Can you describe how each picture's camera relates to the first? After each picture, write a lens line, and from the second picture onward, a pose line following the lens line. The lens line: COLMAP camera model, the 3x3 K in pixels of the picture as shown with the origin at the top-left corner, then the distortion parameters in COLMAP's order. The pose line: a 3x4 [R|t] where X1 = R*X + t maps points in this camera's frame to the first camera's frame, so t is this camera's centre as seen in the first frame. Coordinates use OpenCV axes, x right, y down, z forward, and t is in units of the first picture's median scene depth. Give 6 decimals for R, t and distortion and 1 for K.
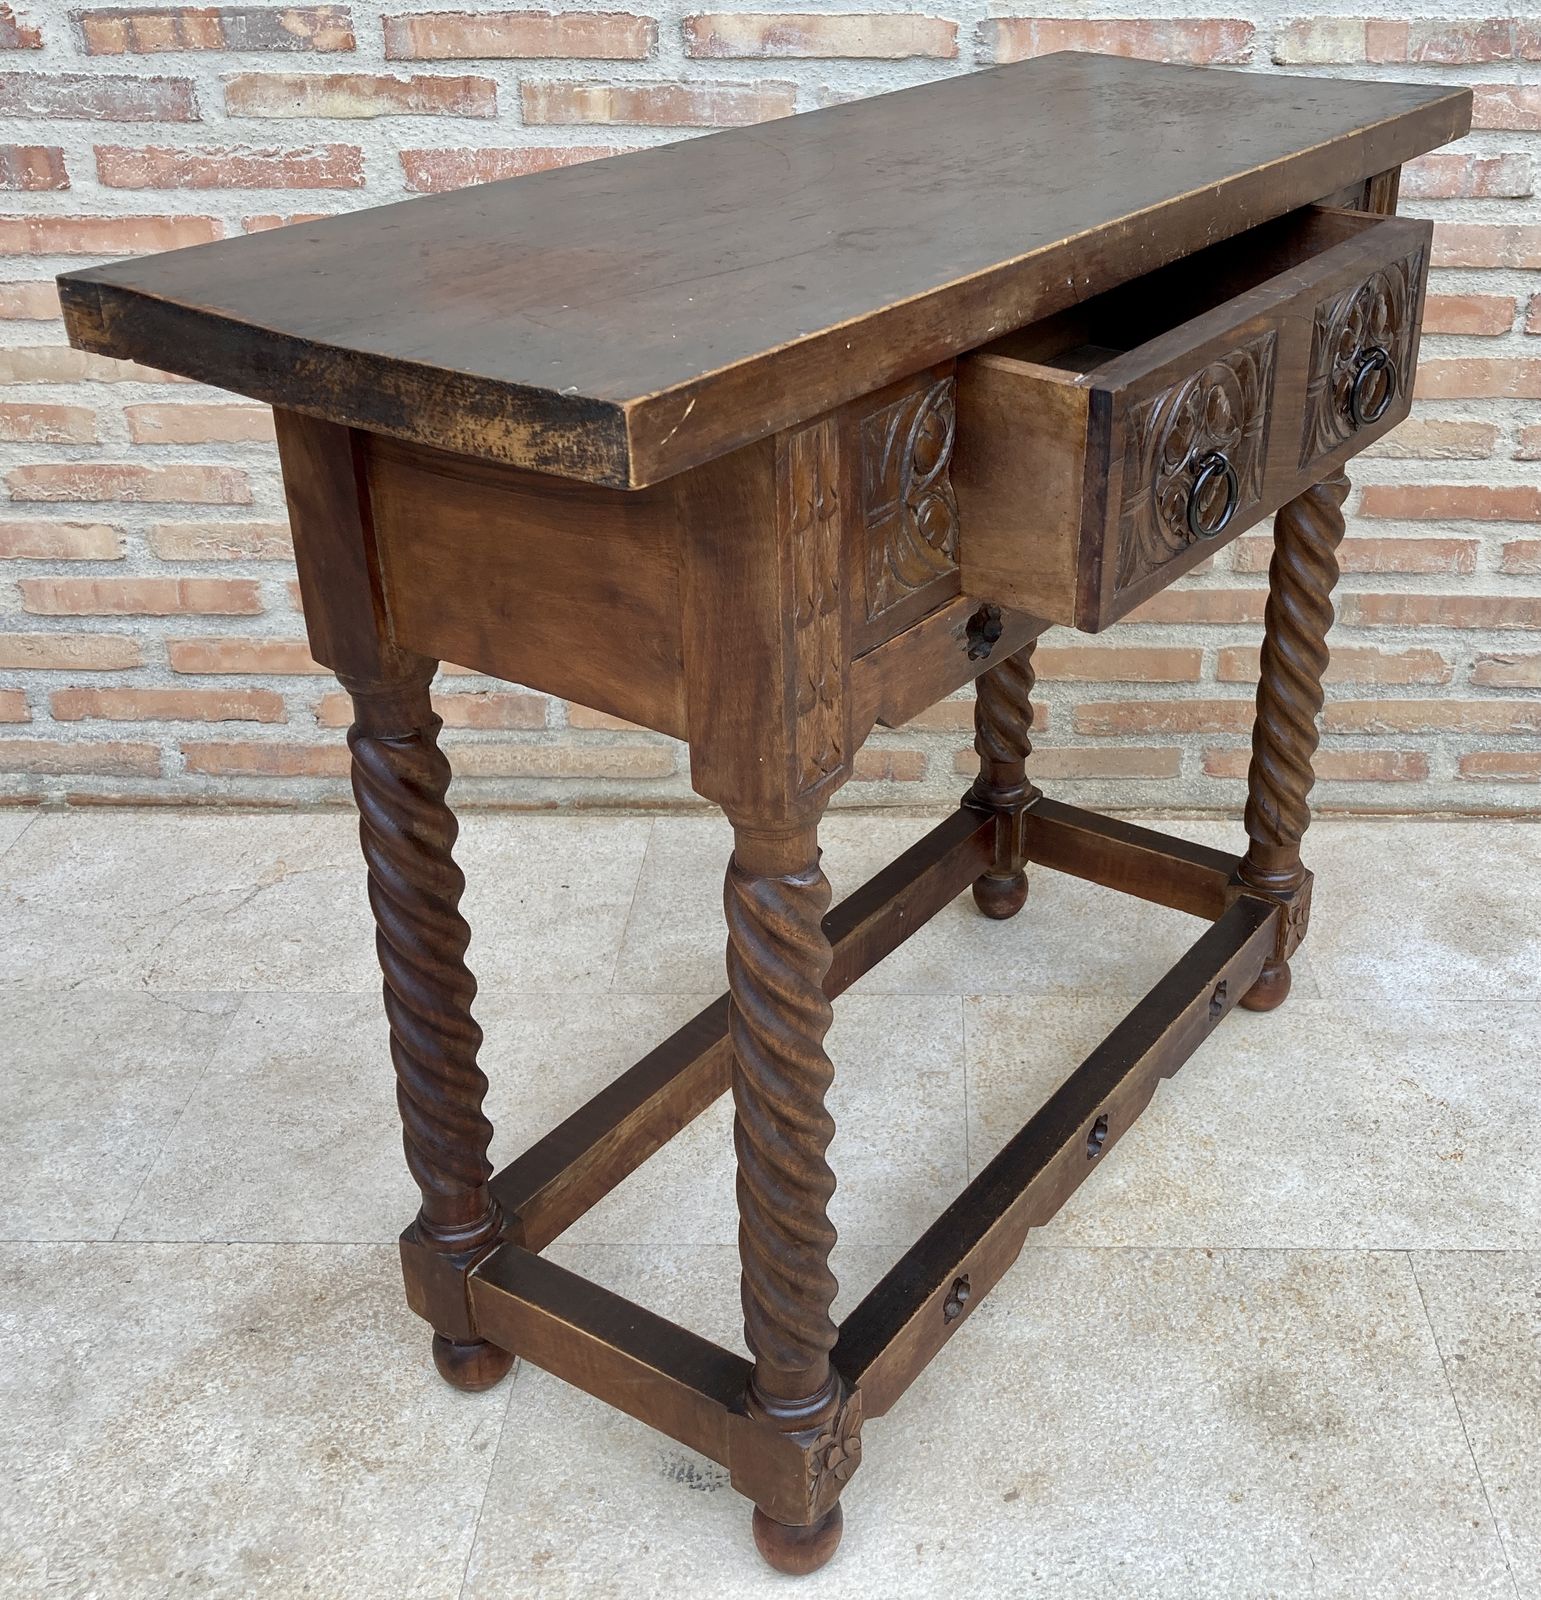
lens RADIAL K [[1885.5, 0, 913.8], [0, 1885.5, 707.2], [0, 0, 1]] dist [0.009399, 0.000000]
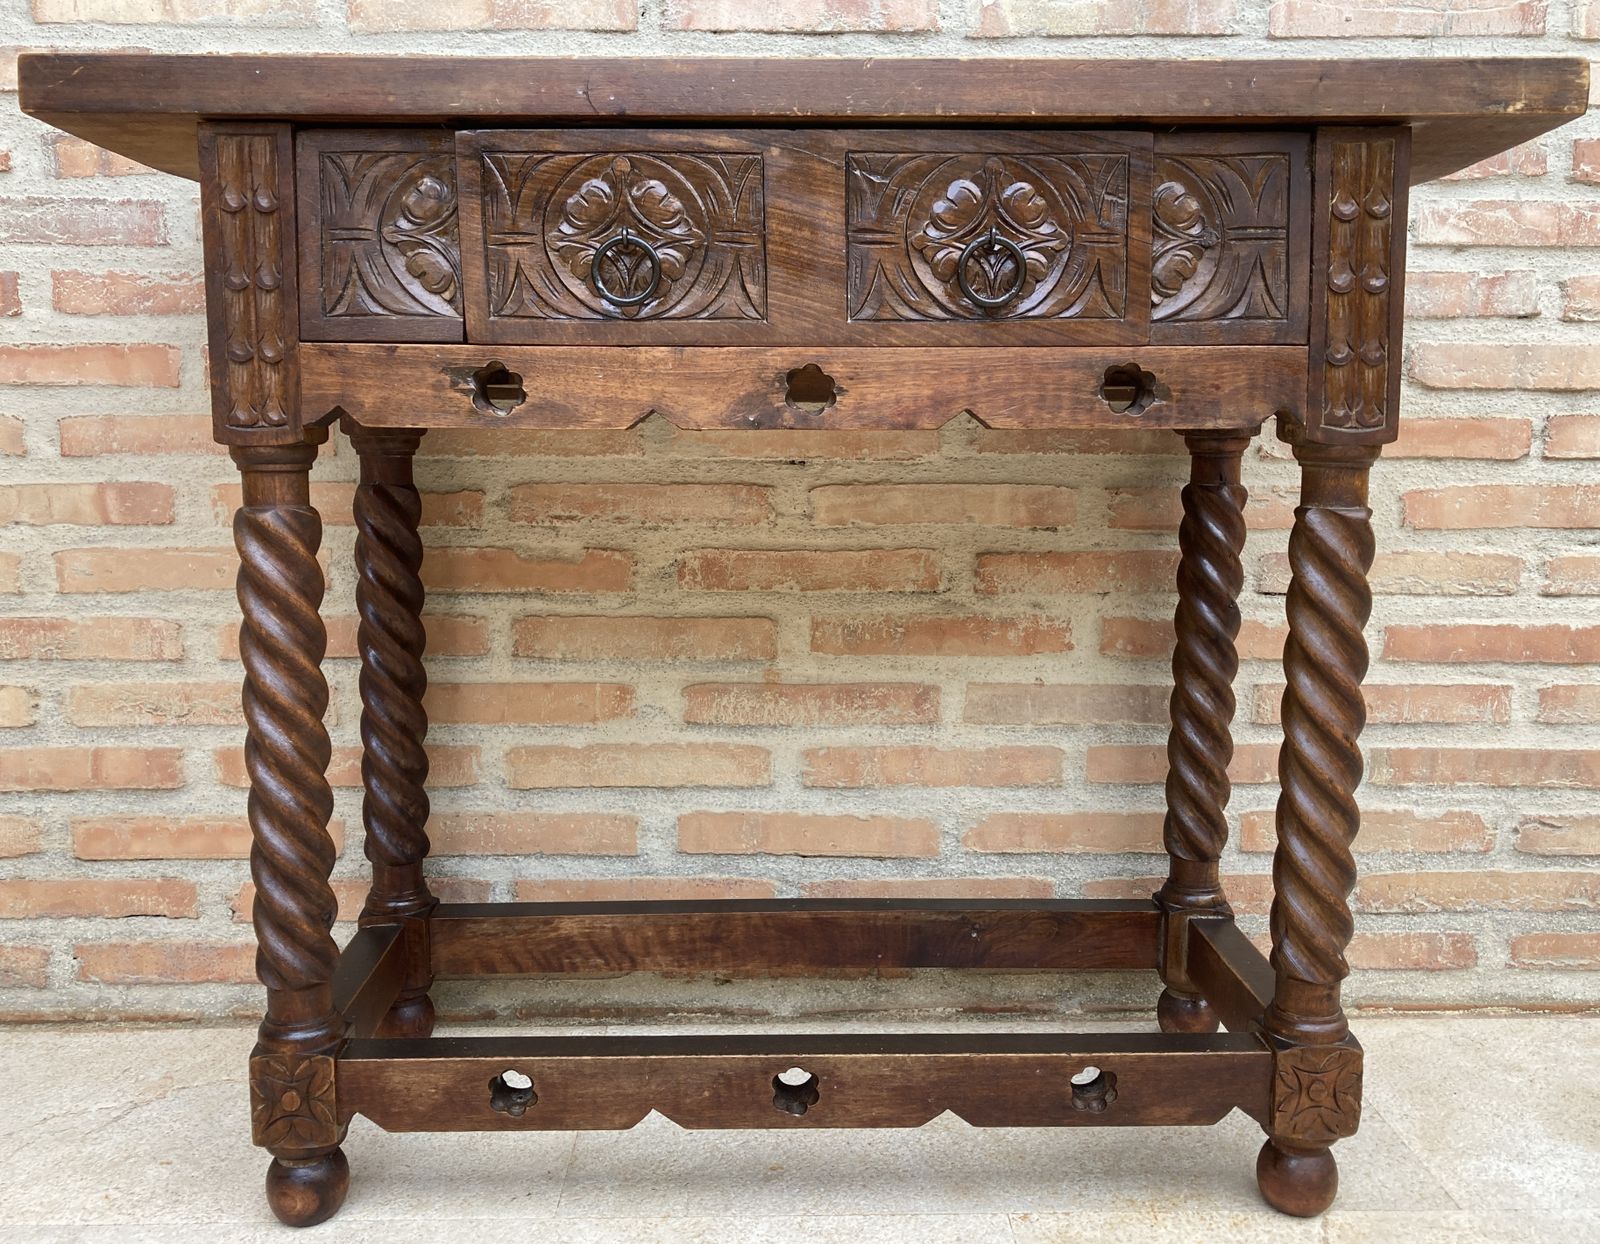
lens RADIAL K [[1438.8, 0, 803.6], [0, 1438.8, 606.0], [0, 0, 1]] dist [0.011590, 0.001503]
pose [[0.999727, -0.010174, 0.021030, -0.064656], [0.016358, 0.947533, -0.319240, 0.096949], [-0.016678, 0.319497, 0.947441, 0.327642]]
